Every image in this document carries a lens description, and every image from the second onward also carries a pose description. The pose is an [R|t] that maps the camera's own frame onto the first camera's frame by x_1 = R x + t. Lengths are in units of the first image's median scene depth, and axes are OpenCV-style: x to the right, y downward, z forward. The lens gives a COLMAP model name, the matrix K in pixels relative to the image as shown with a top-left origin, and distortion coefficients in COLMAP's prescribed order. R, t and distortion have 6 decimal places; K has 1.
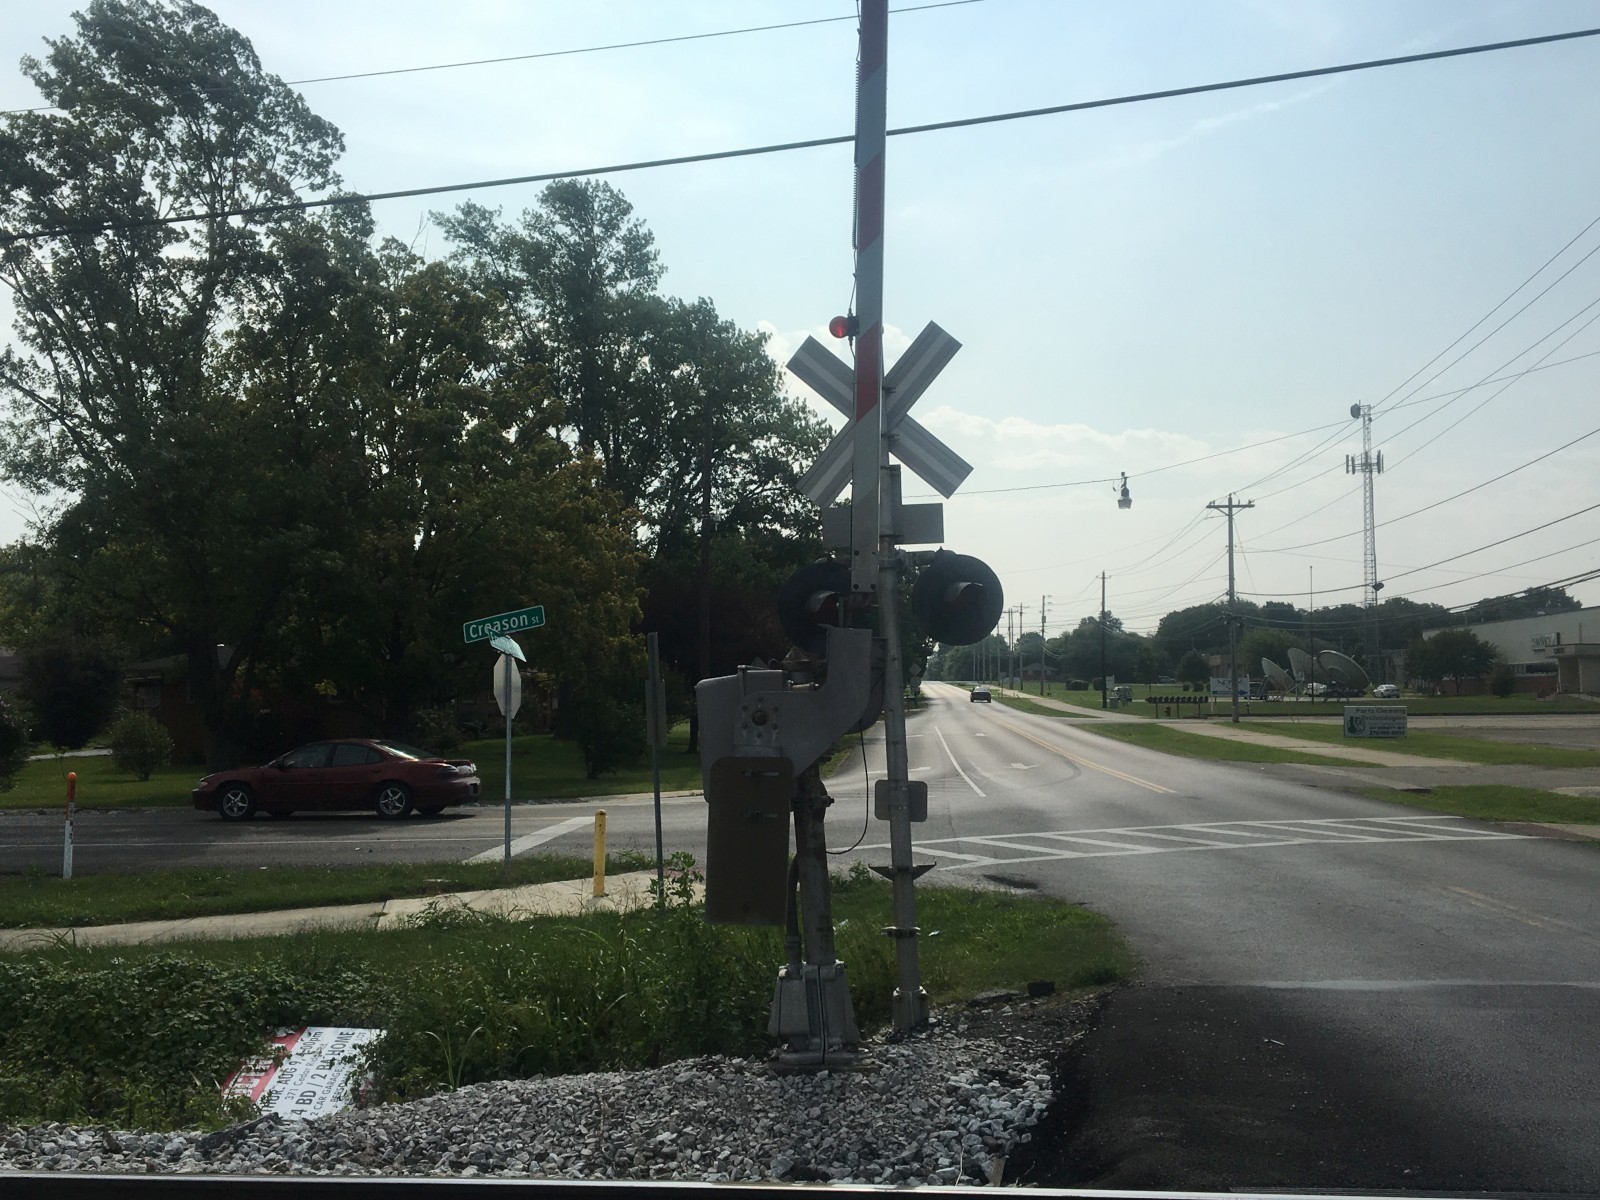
lens RADIAL K [[1632.7, 0, 799.1], [0, 1632.7, 608.9], [0, 0, 1]] dist [0.056720, 0.000000]
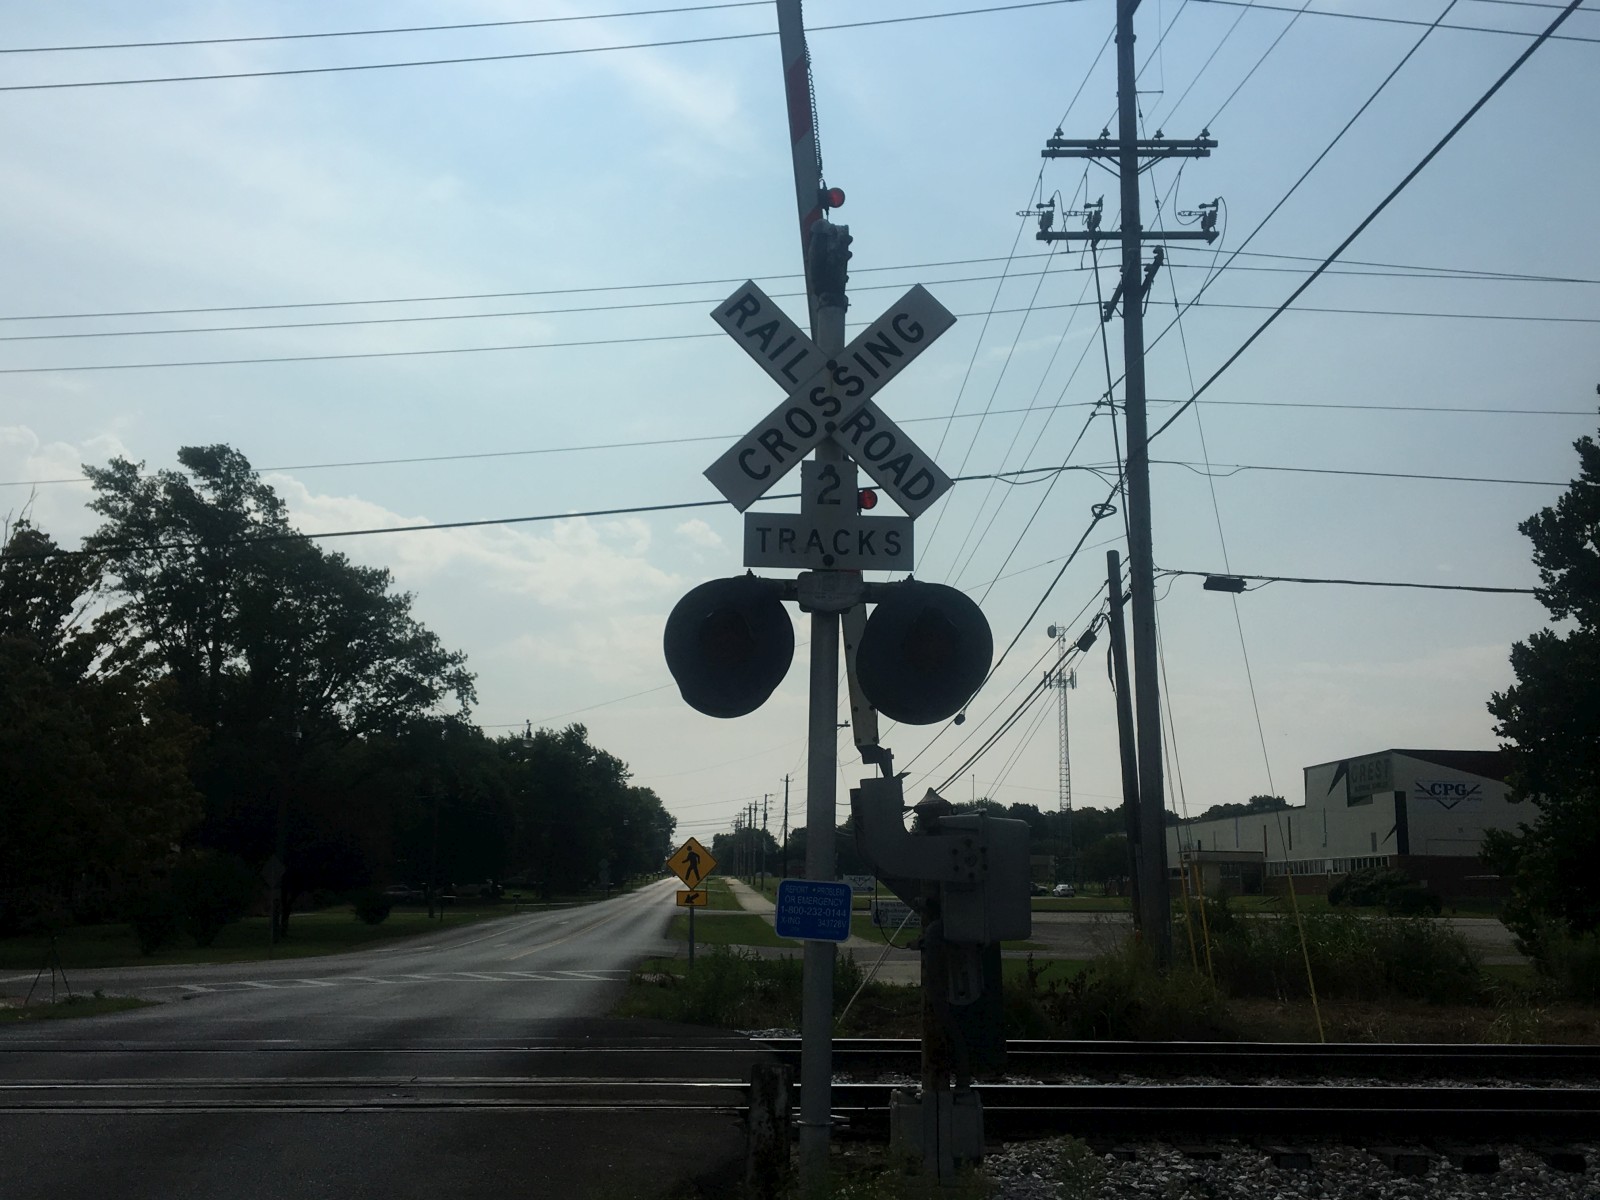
lens RADIAL K [[1632.7, 0, 803.3], [0, 1632.7, 586.2], [0, 0, 1]] dist [0.056720, 0.000000]
pose [[0.992355, 0.037294, 0.117647, 0.139354], [-0.021690, 0.991115, -0.131228, -0.010581], [-0.121496, 0.127673, 0.984347, -0.196293]]
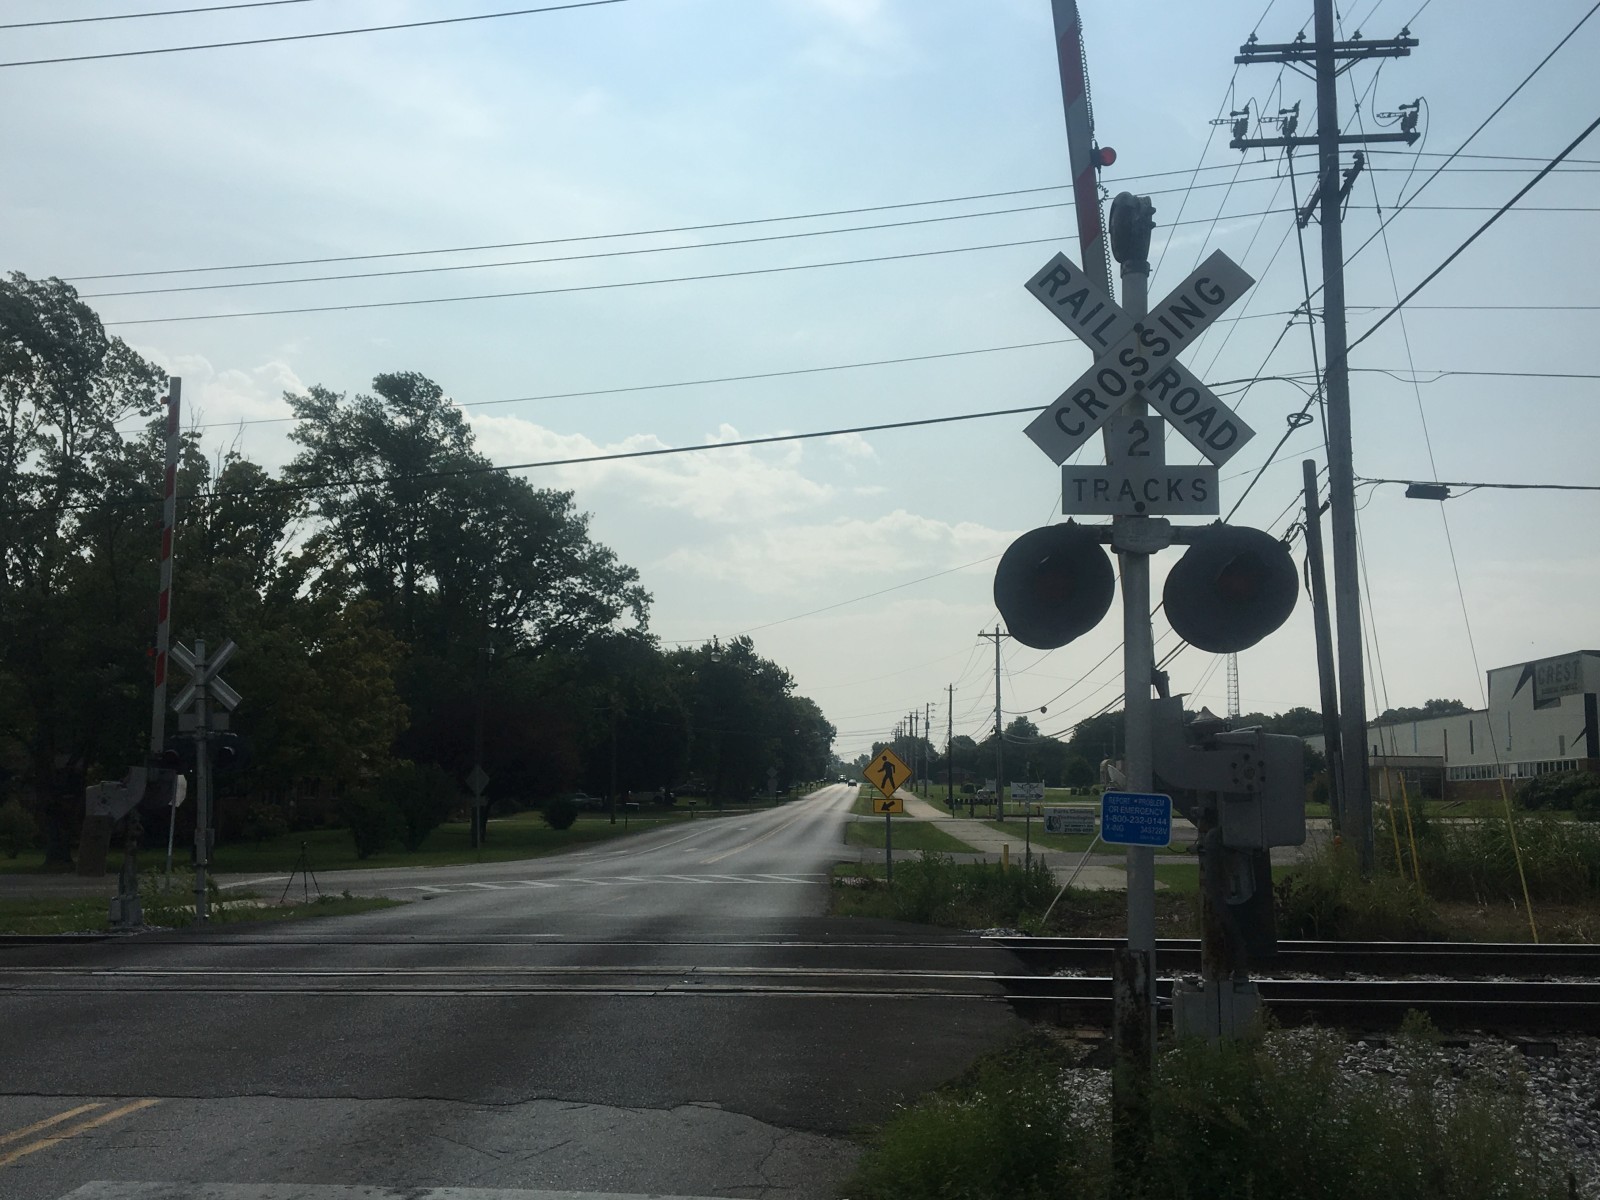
lens RADIAL K [[1632.7, 0, 807.3], [0, 1632.7, 592.1], [0, 0, 1]] dist [0.056720, 0.000000]
pose [[0.999517, 0.013875, 0.027794, 0.126106], [-0.011869, 0.997400, -0.071086, -0.011398], [-0.028708, 0.070722, 0.997083, -0.208989]]
